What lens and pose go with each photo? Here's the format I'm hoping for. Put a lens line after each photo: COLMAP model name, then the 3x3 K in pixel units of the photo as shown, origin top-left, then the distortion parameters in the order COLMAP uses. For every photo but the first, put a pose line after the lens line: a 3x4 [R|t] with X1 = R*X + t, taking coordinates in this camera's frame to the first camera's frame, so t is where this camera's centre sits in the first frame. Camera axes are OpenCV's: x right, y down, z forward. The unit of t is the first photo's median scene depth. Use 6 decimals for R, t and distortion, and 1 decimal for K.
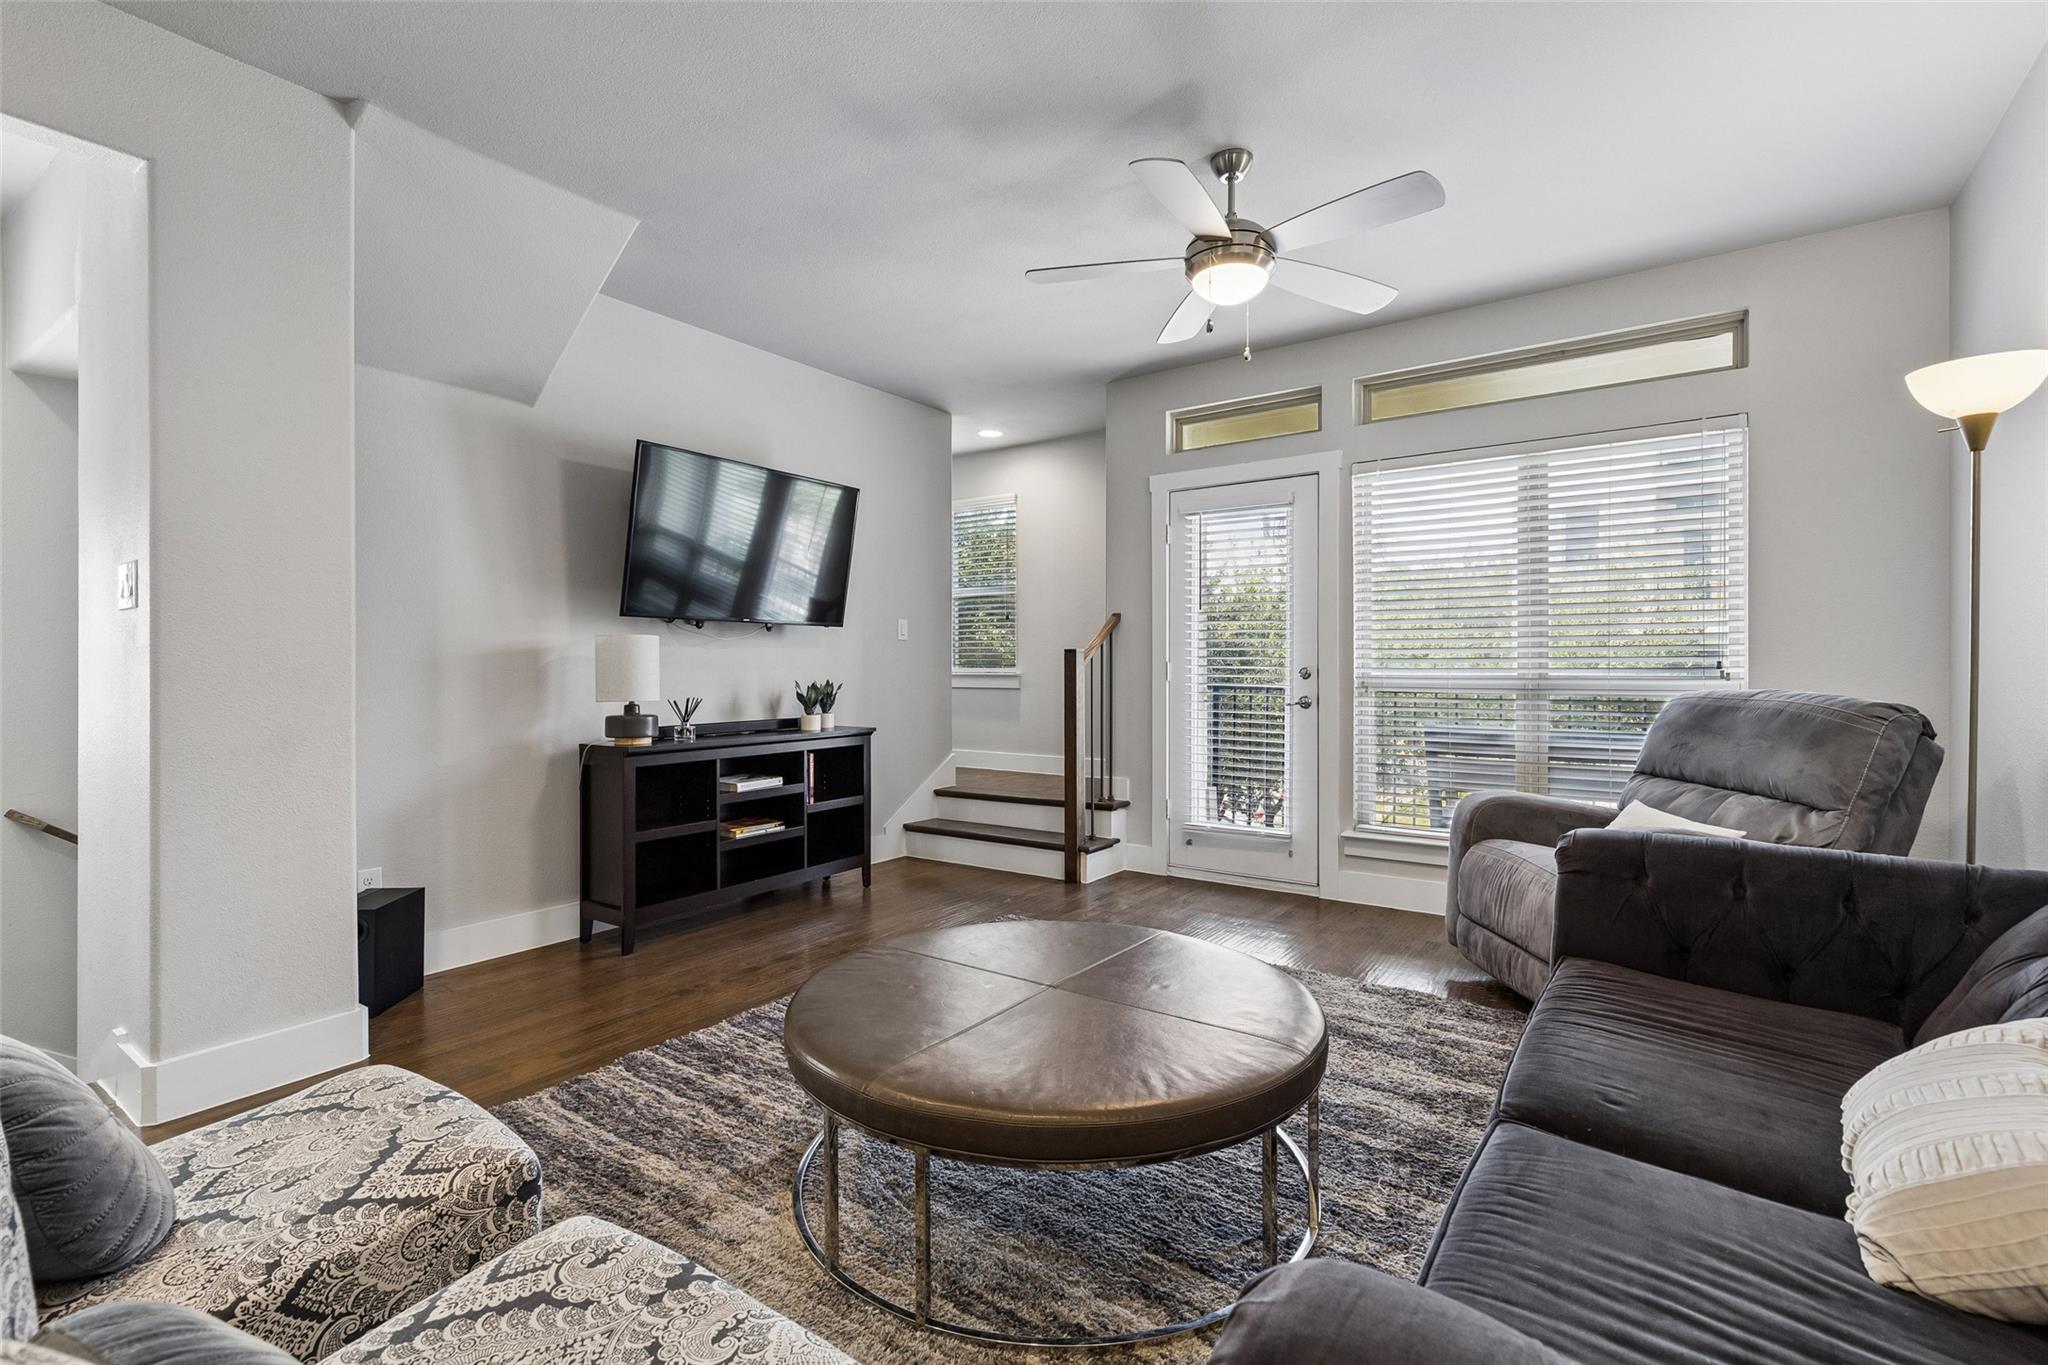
lens RADIAL K [[935.0, 0, 1027.0], [0, 935.0, 647.0], [0, 0, 1]] dist [0.006815, -0.001383]
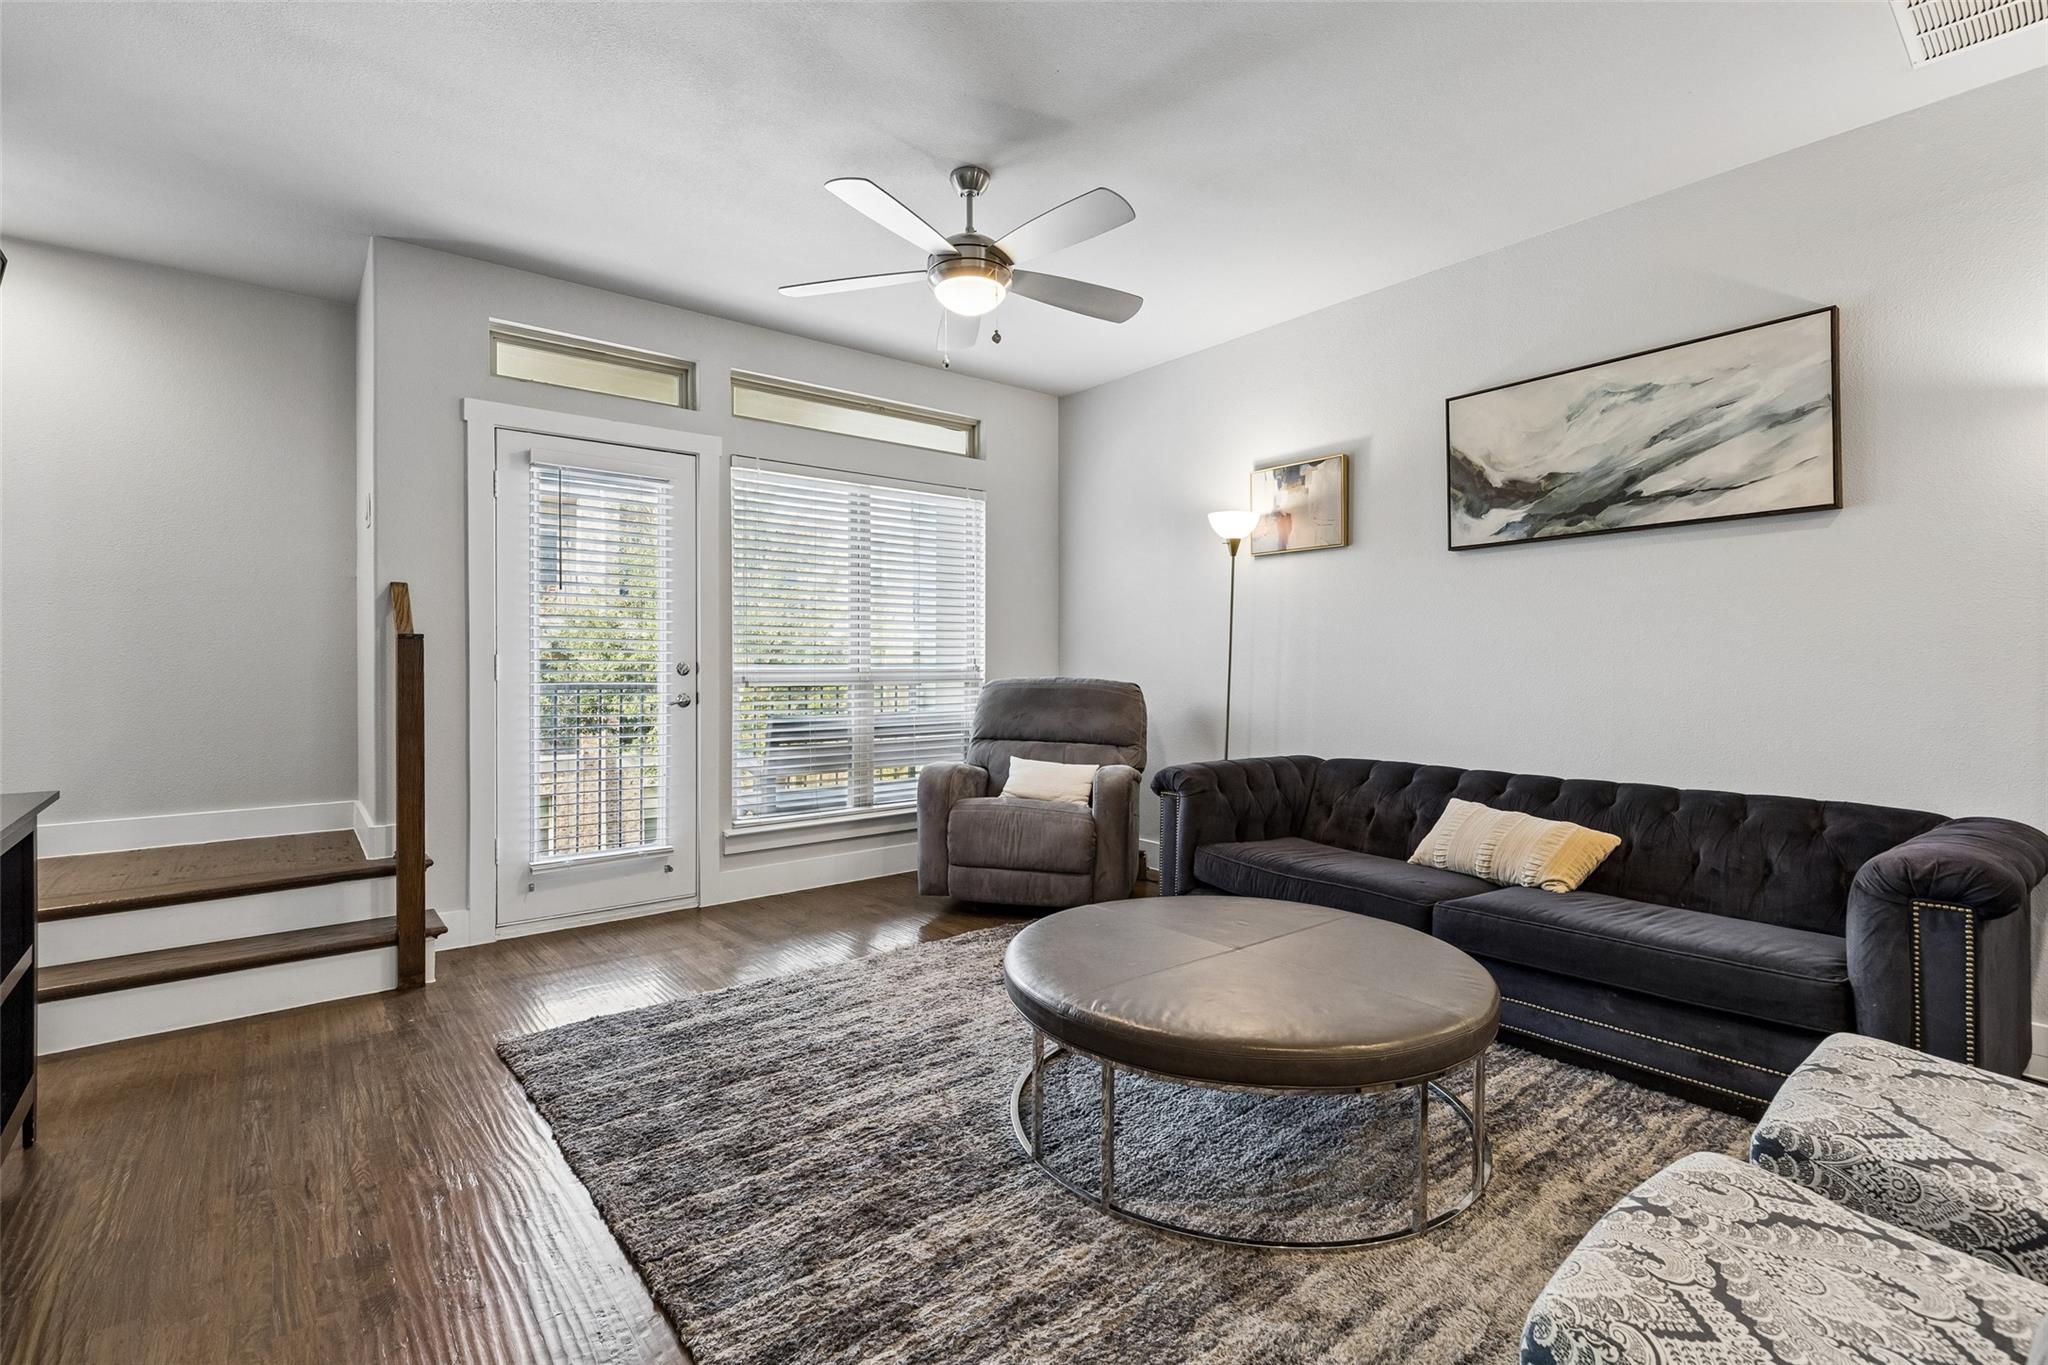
lens RADIAL K [[935.0, 0, 1027.0], [0, 935.0, 647.0], [0, 0, 1]] dist [0.006815, -0.001383]
pose [[0.263366, 0.017642, 0.964535, -0.621047], [-0.021303, 0.999695, -0.012469, 0.013606], [-0.964461, -0.017264, 0.263662, 0.530133]]
